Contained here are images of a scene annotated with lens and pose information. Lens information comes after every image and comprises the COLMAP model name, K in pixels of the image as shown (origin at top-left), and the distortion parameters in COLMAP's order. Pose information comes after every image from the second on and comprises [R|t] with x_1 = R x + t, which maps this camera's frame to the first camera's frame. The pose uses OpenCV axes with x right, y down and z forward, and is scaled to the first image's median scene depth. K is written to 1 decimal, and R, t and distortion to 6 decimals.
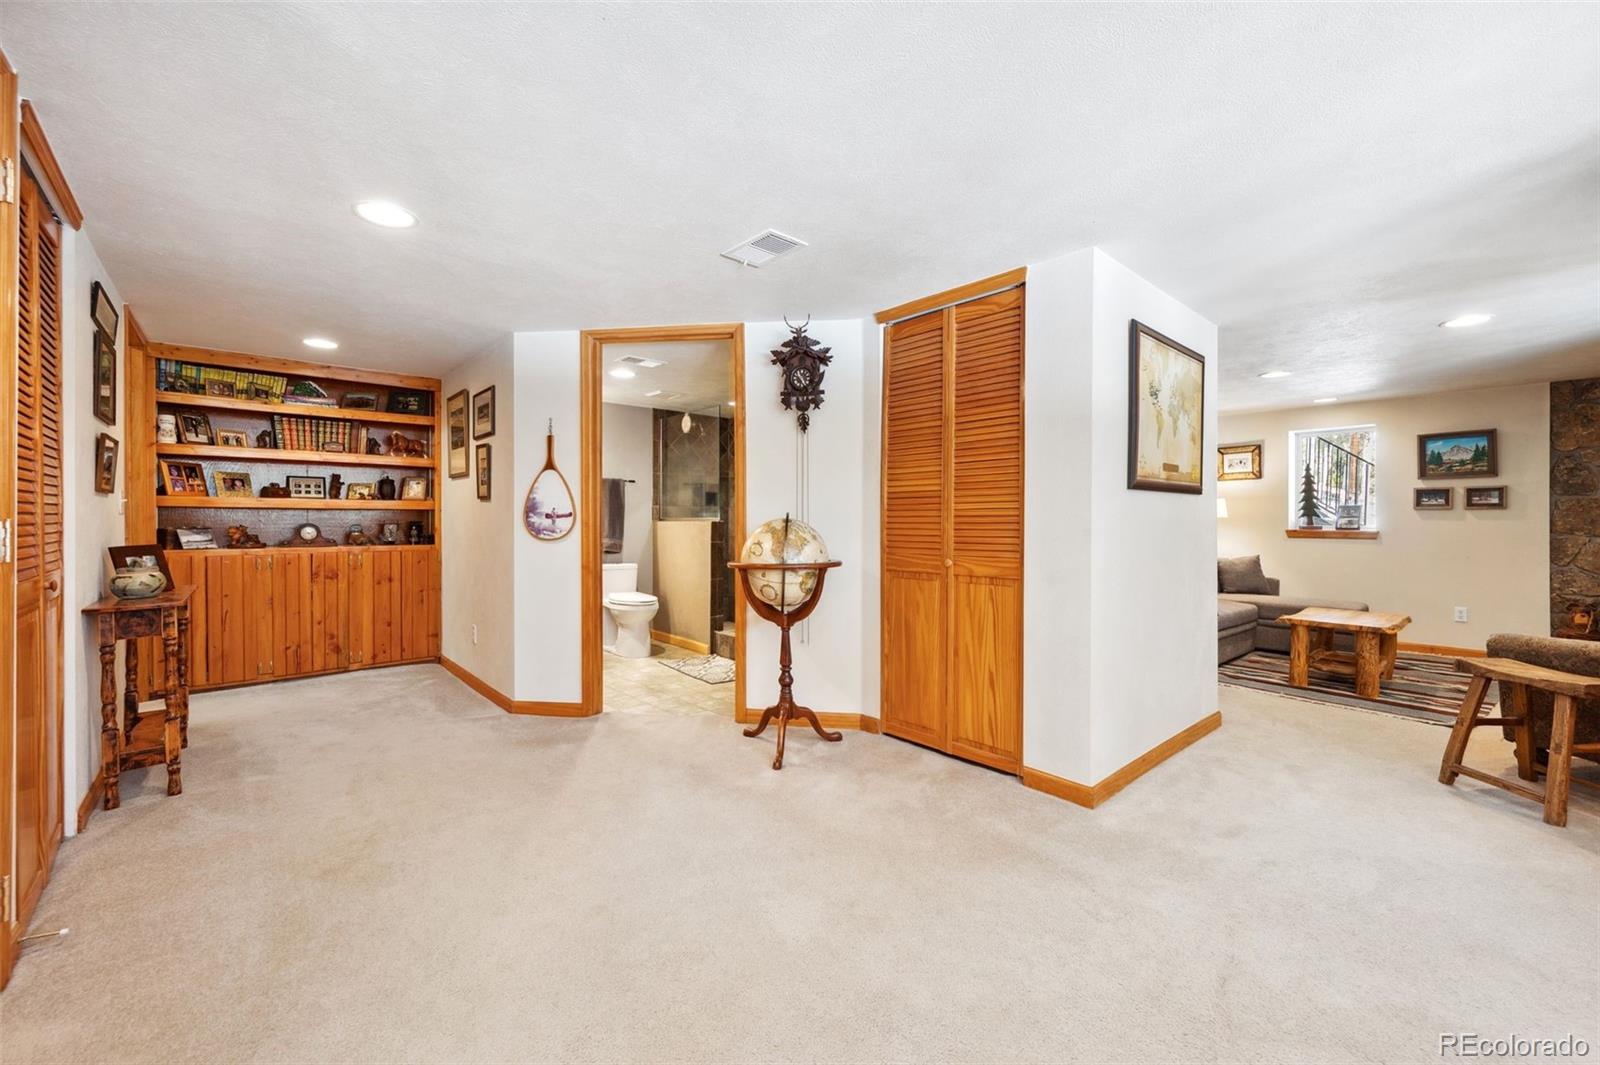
lens RADIAL K [[645.5, 0, 804.8], [0, 645.5, 520.7], [0, 0, 1]] dist [0.002218, -0.000023]
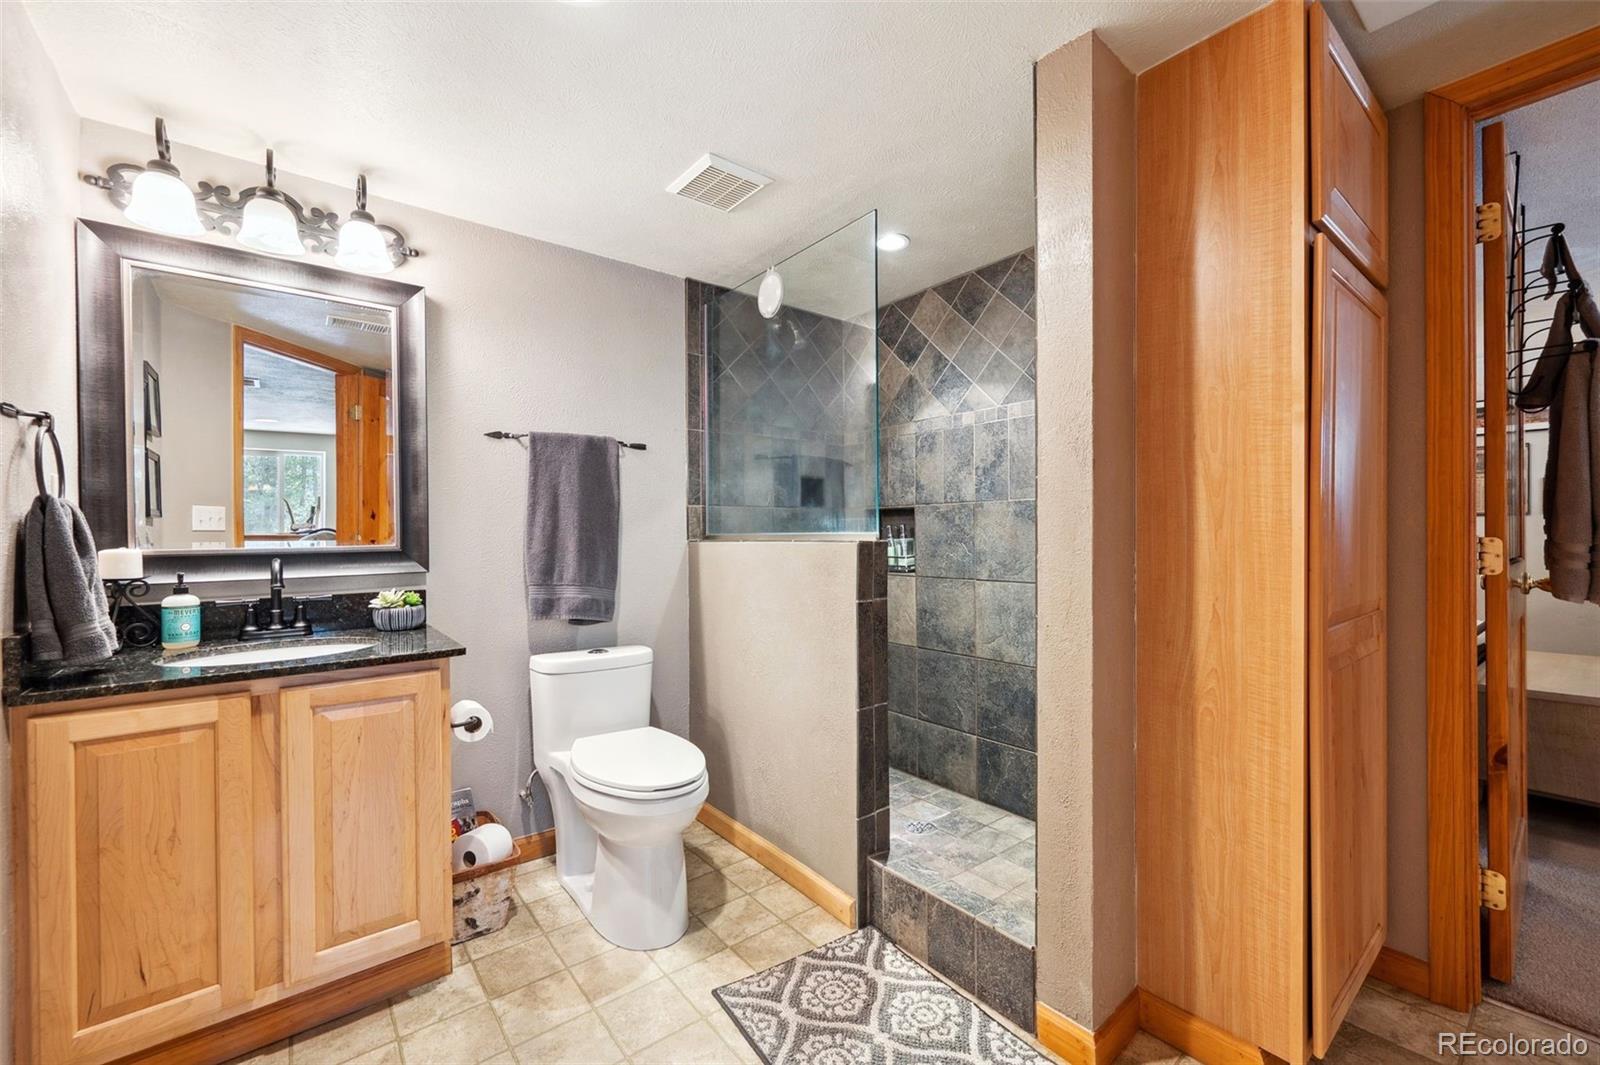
lens RADIAL K [[645.5, 0, 797.9], [0, 645.5, 534.8], [0, 0, 1]] dist [0.002218, -0.000023]
pose [[0.998217, -0.011652, -0.058544, -0.348399], [0.011538, 0.999931, -0.002285, -0.004124], [0.058566, 0.001605, 0.998282, 1.457059]]
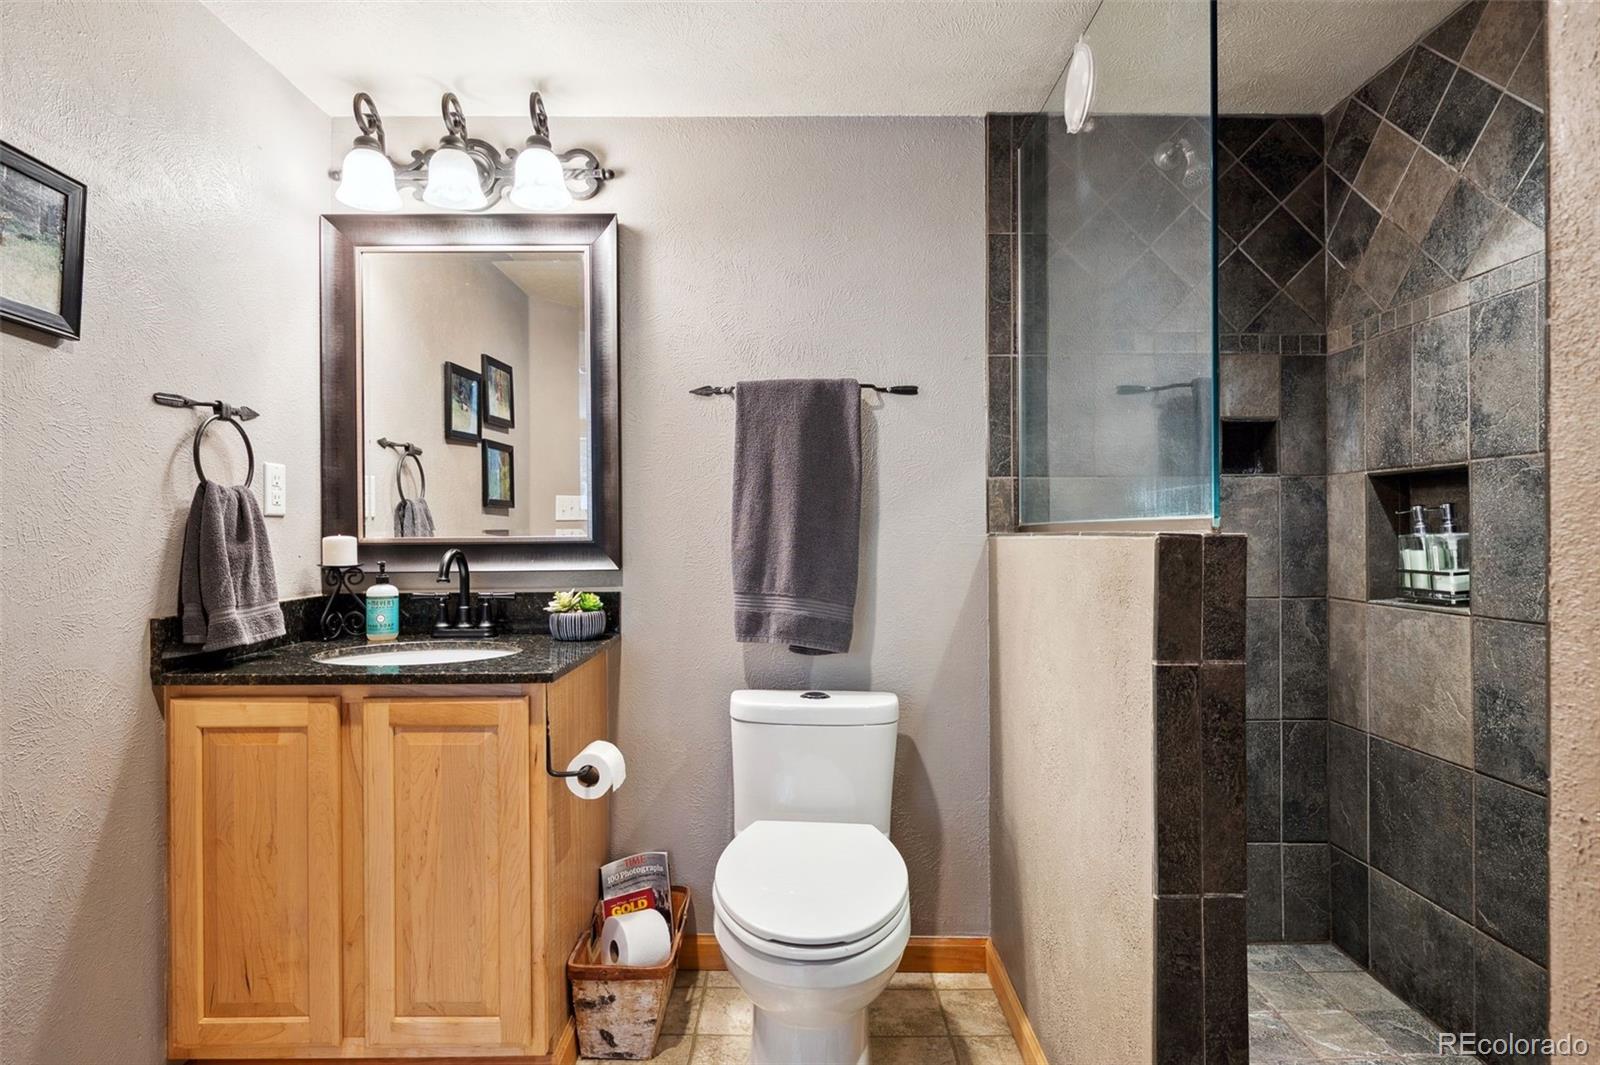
lens RADIAL K [[826.1, 0, 807.2], [0, 826.1, 528.5], [0, 0, 1]] dist [-0.000816, 0.000404]
pose [[0.749884, -0.010055, -0.661493, -0.164070], [0.003931, 0.999935, -0.010743, 0.003912], [0.661558, 0.005456, 0.749874, 1.756509]]
